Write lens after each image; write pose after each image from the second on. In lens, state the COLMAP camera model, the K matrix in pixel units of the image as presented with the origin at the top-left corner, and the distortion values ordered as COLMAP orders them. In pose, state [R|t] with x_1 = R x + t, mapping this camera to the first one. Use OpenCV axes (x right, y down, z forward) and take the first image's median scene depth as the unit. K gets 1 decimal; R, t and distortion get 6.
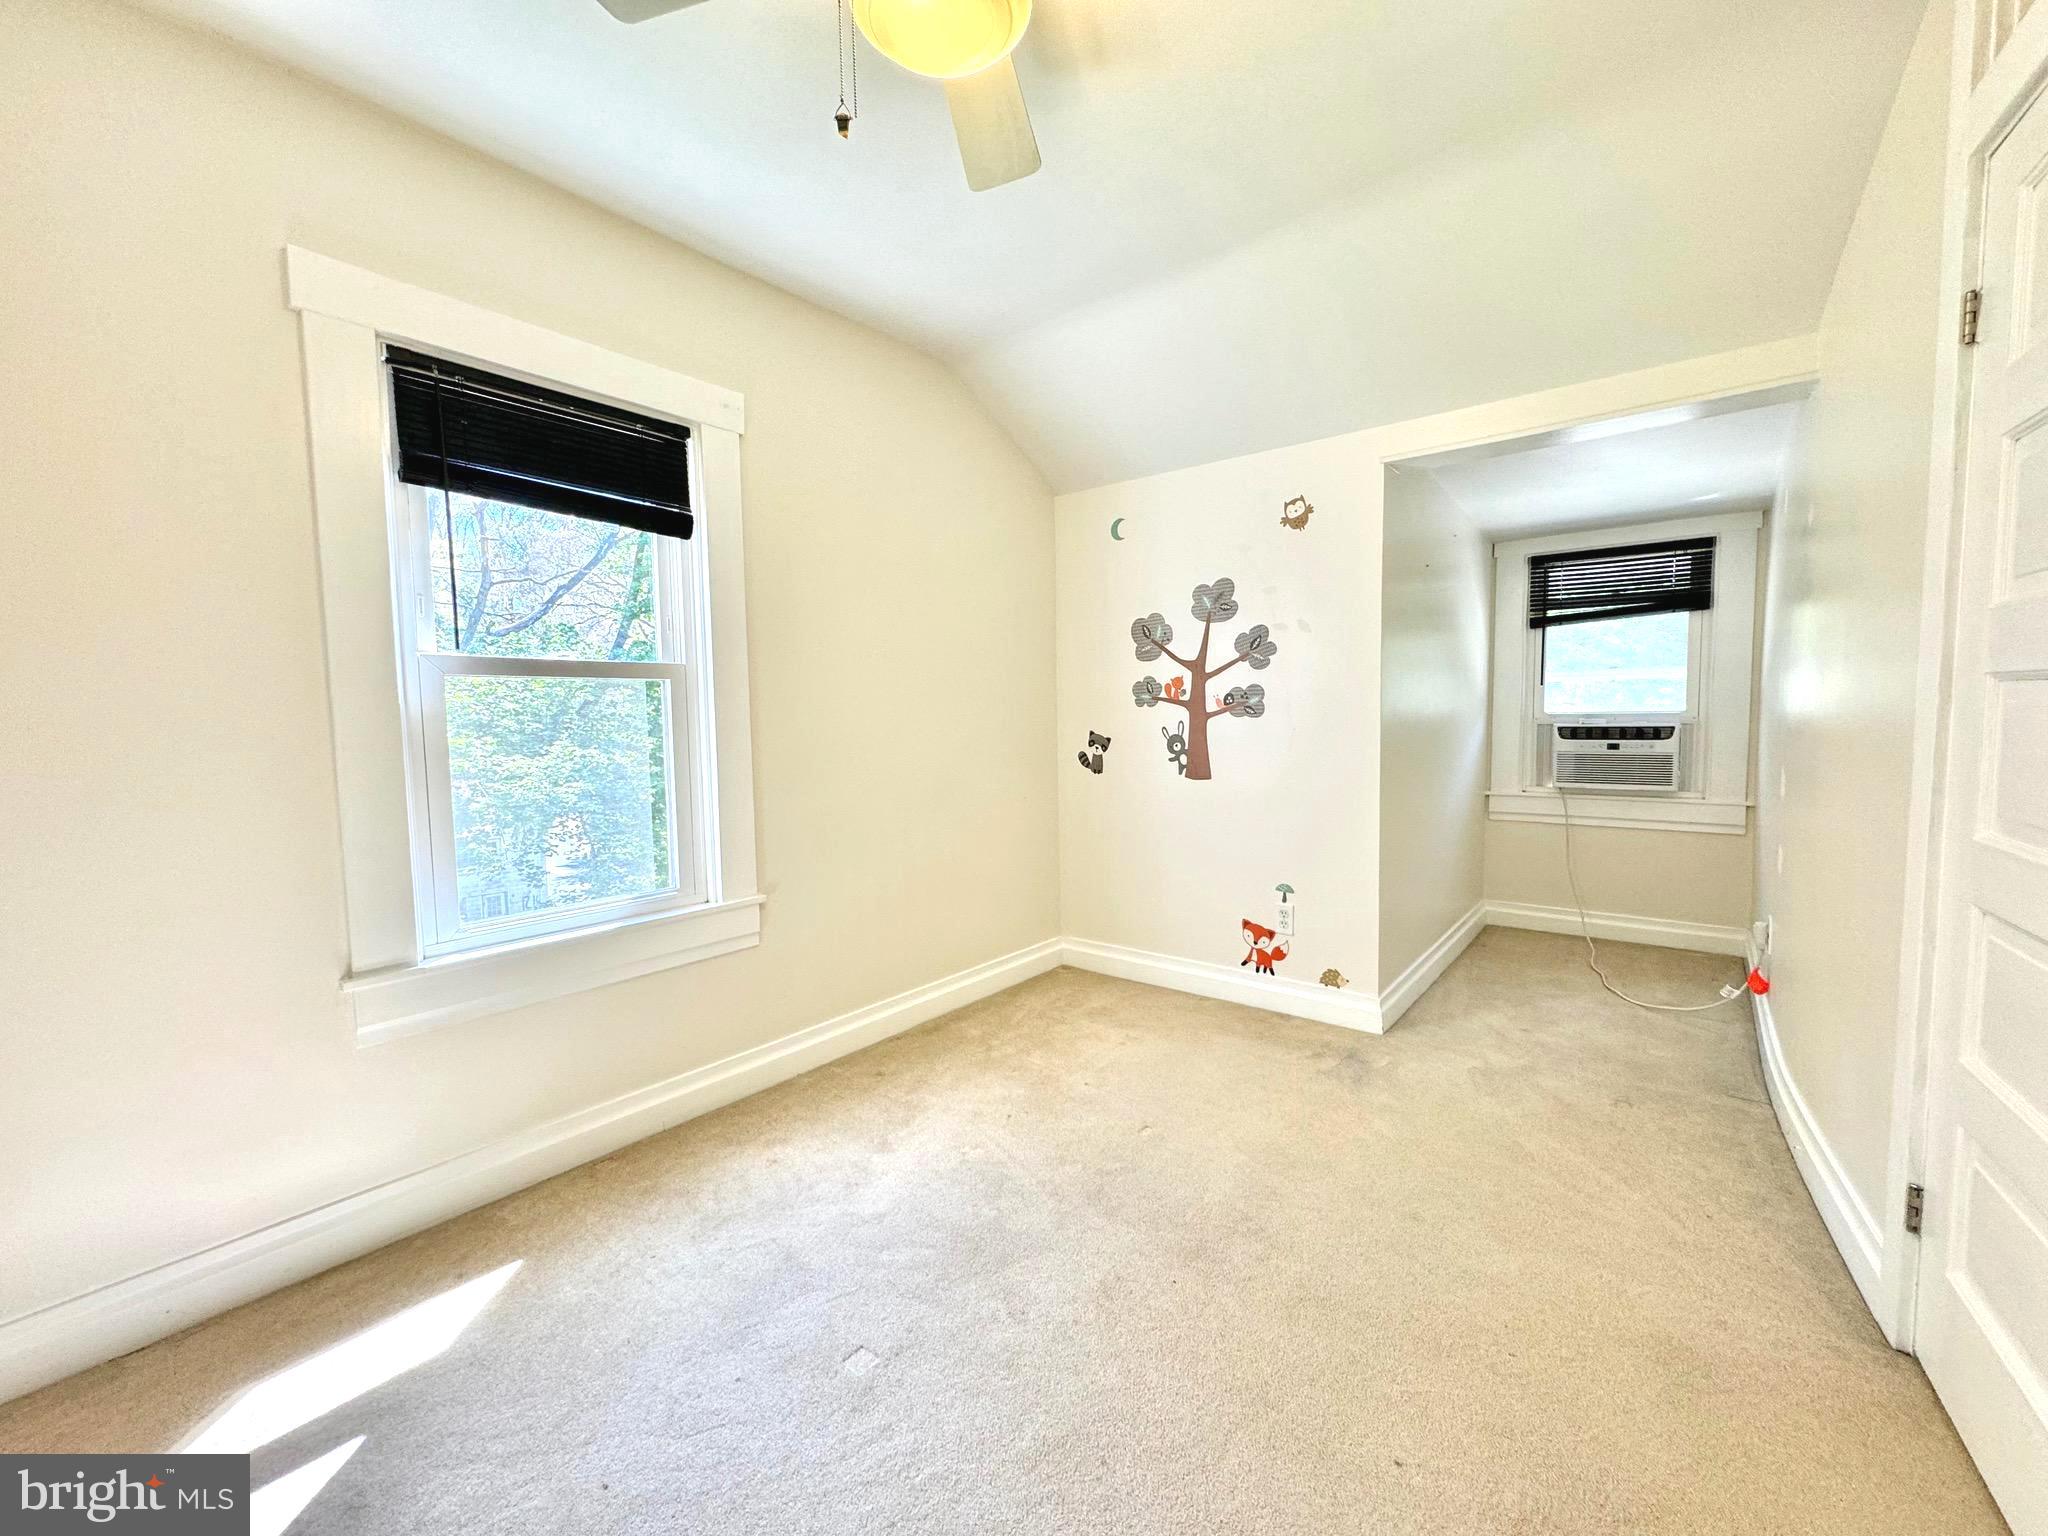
lens RADIAL K [[819.0, 0, 1024.0], [0, 819.0, 768.0], [0, 0, 1]] dist [-0.000695, -0.000039]
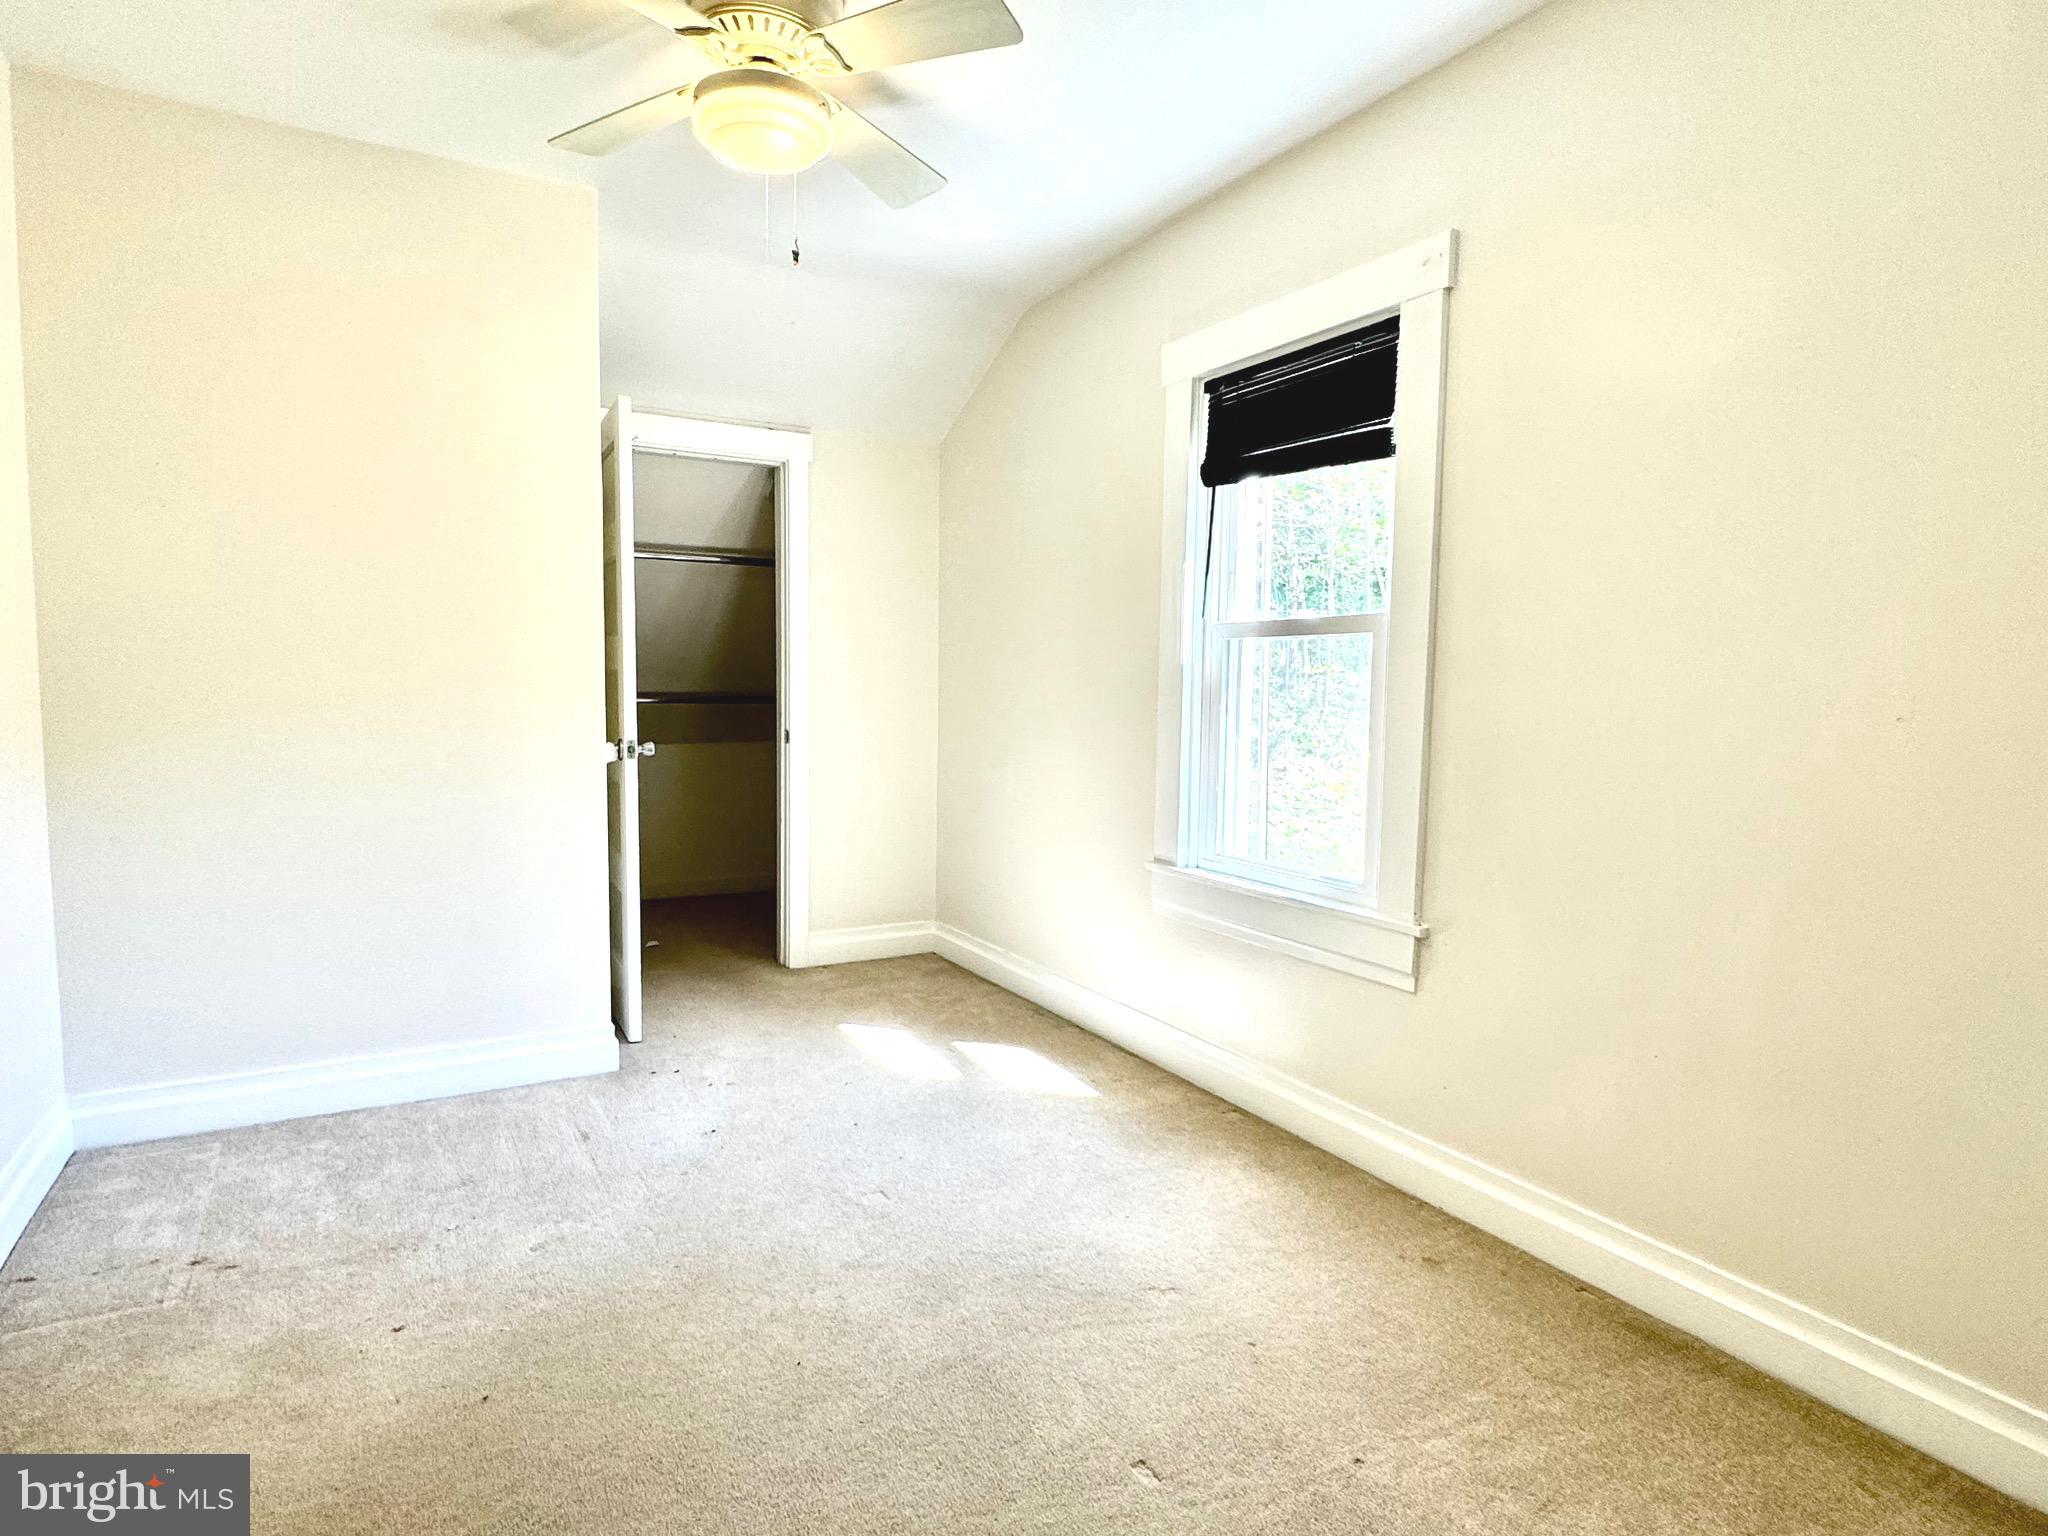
lens RADIAL K [[1152.2, 0, 1024.0], [0, 1152.2, 768.0], [0, 0, 1]] dist [0.000427, 0.000086]
pose [[-0.356970, 0.079400, -0.930735, 0.890240], [-0.072125, 0.991064, 0.112209, -0.087851], [0.931327, 0.107185, -0.348053, 1.219707]]
